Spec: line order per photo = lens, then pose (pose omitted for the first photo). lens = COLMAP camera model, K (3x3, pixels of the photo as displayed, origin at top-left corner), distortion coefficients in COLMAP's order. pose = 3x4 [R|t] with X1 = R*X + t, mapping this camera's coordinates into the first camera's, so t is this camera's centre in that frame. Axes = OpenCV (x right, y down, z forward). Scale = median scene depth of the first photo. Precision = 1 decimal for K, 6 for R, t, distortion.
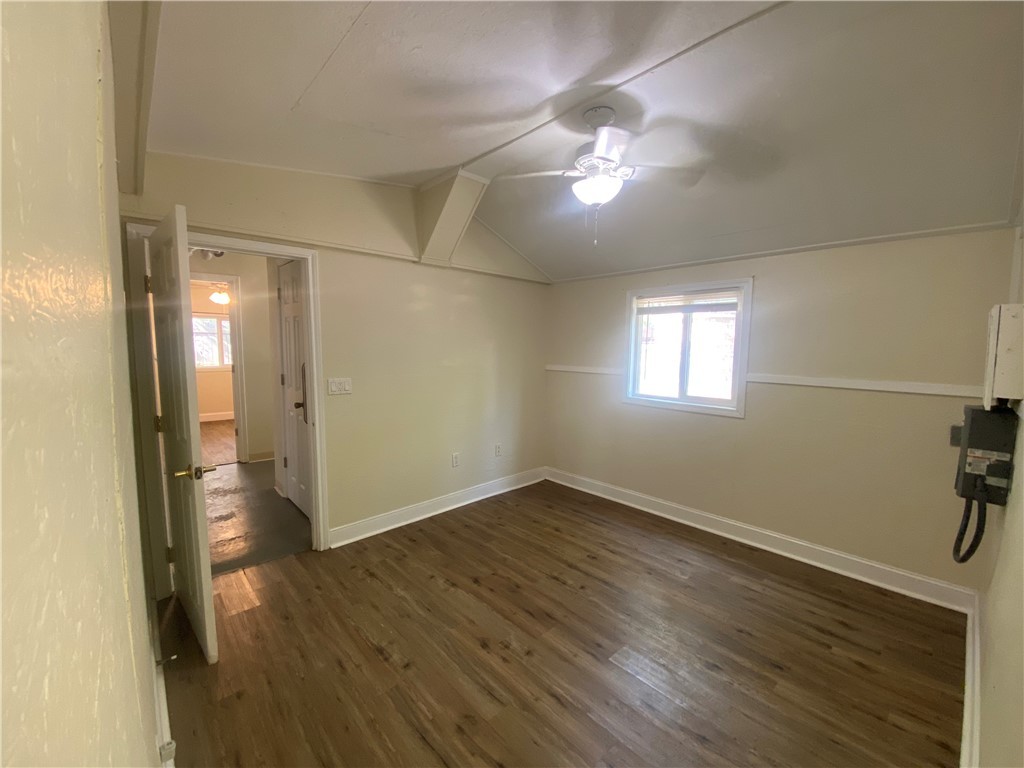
lens RADIAL K [[428.1, 0, 514.6], [0, 428.1, 386.5], [0, 0, 1]] dist [0.011319, -0.000548]
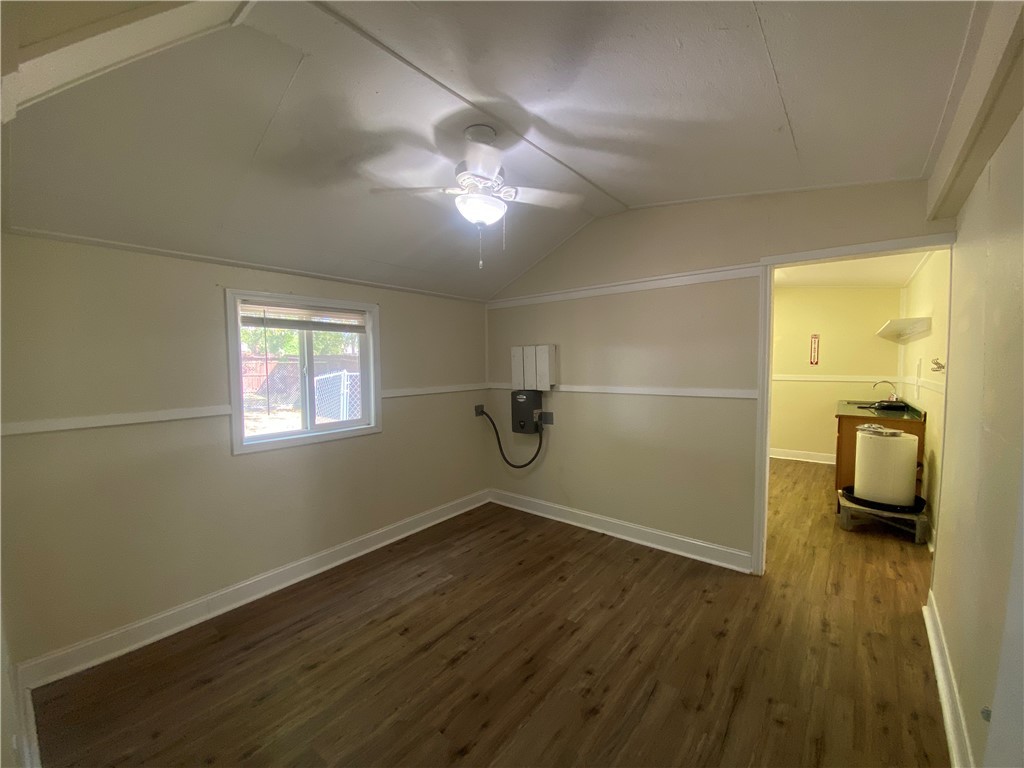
lens RADIAL K [[428.1, 0, 514.6], [0, 428.1, 386.5], [0, 0, 1]] dist [0.011319, -0.000548]
pose [[-0.160106, -0.081562, 0.983724, -0.771839], [0.106192, 0.989374, 0.099313, -0.148160], [-0.981371, 0.120364, -0.149743, 1.085096]]
